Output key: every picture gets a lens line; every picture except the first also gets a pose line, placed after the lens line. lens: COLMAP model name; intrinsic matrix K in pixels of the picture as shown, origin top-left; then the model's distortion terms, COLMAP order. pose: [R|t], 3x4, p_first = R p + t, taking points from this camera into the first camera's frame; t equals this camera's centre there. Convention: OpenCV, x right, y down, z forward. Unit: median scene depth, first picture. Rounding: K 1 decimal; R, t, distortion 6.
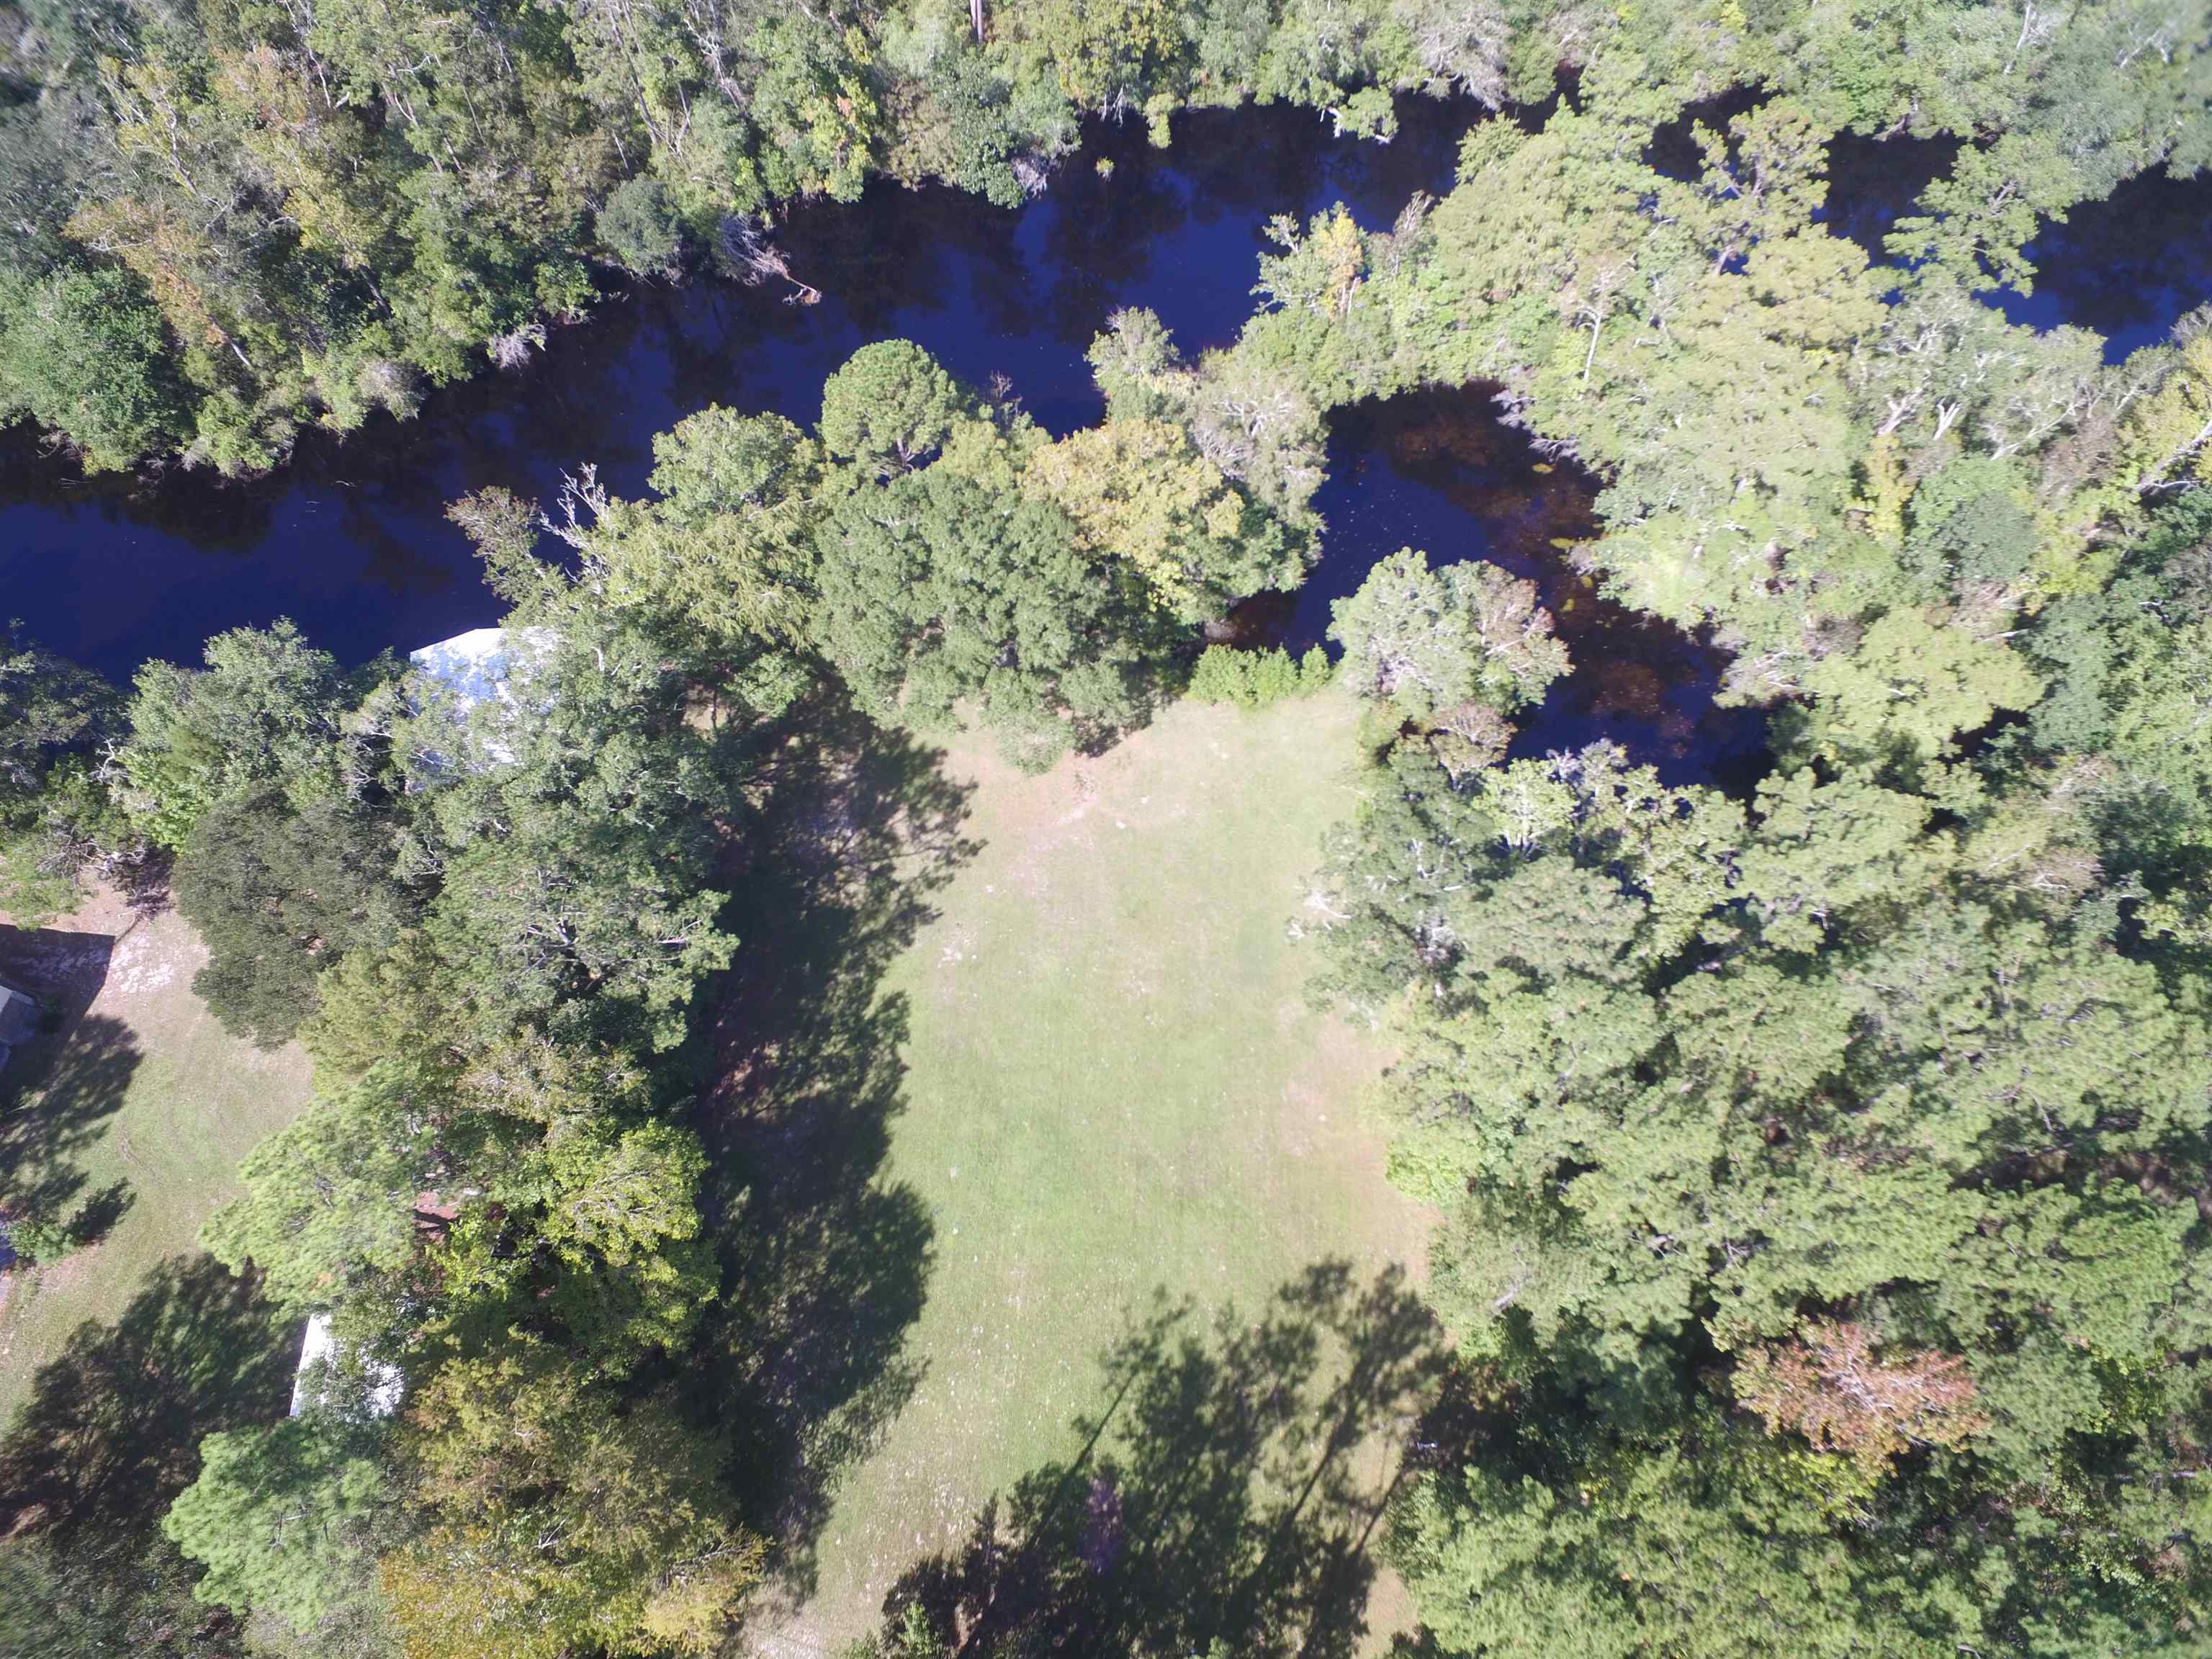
lens RADIAL K [[1282.7, 0, 1094.8], [0, 1282.7, 839.7], [0, 0, 1]] dist [-0.016668, 0.018896]
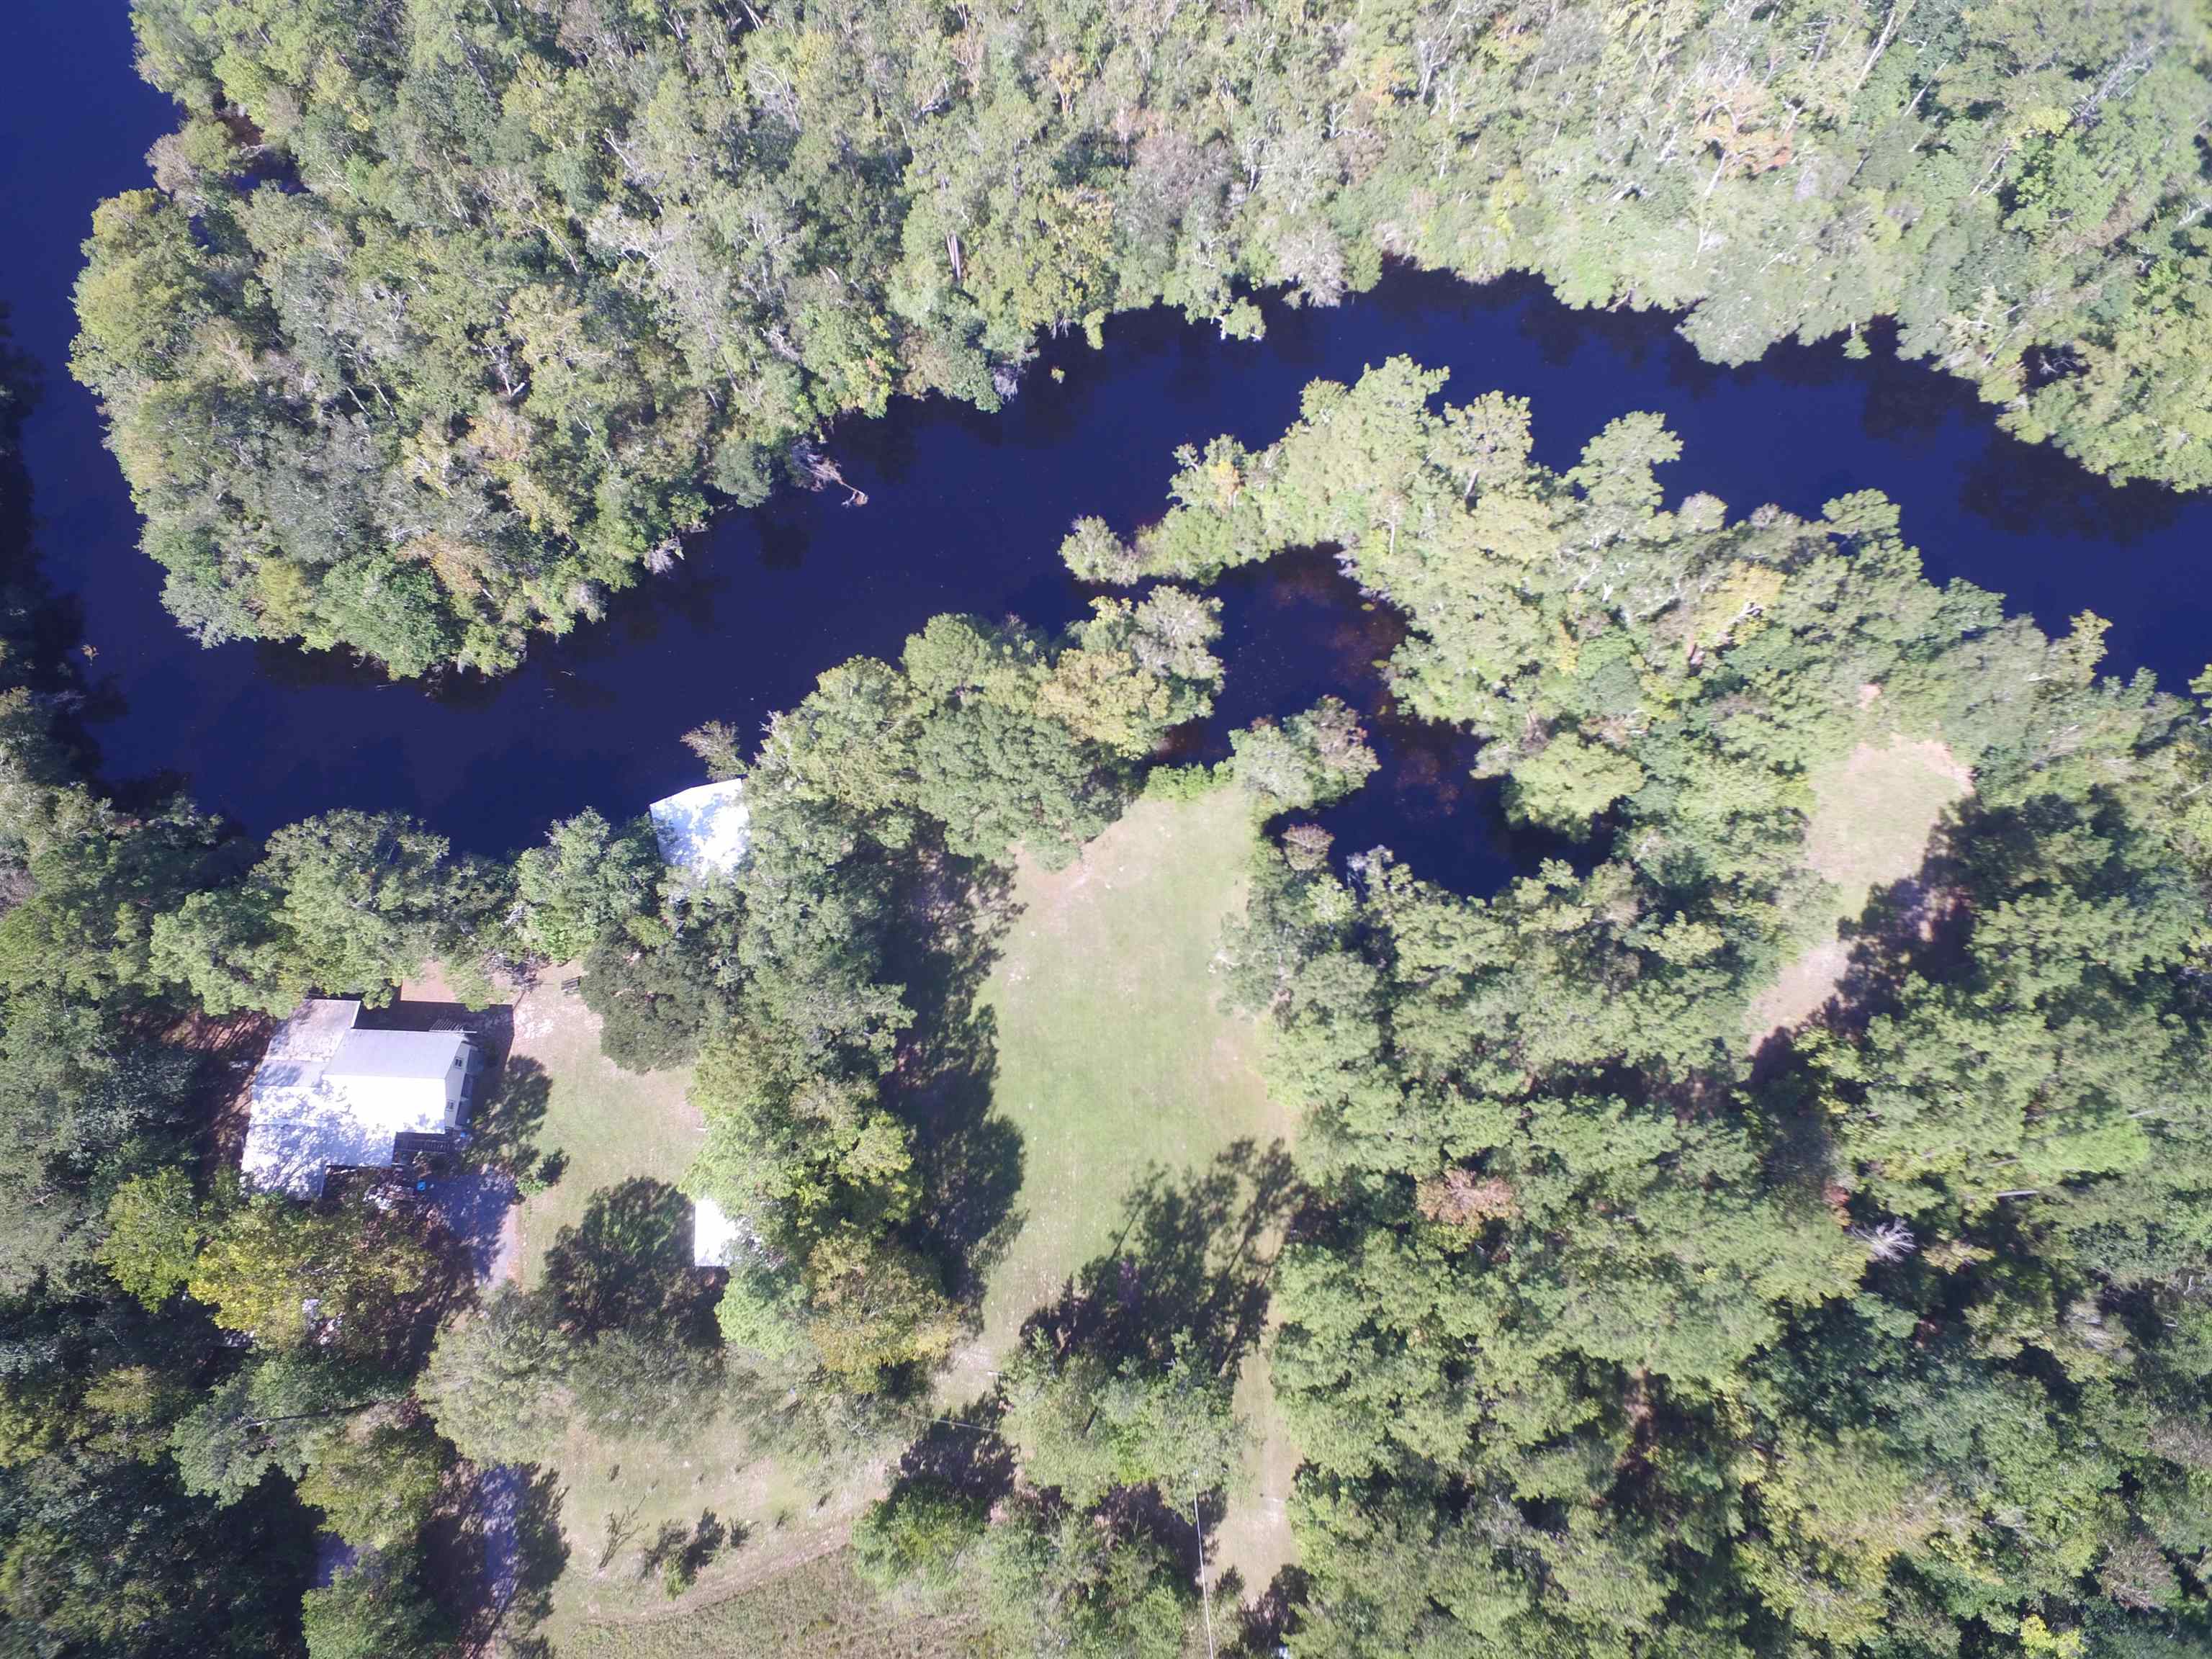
lens RADIAL K [[1282.7, 0, 1096.6], [0, 1282.7, 837.4], [0, 0, 1]] dist [-0.016668, 0.018896]
pose [[0.996797, -0.078709, 0.014185, -0.013383], [0.075692, 0.985712, 0.150476, -0.325995], [-0.025826, -0.148921, 0.988512, -0.621715]]
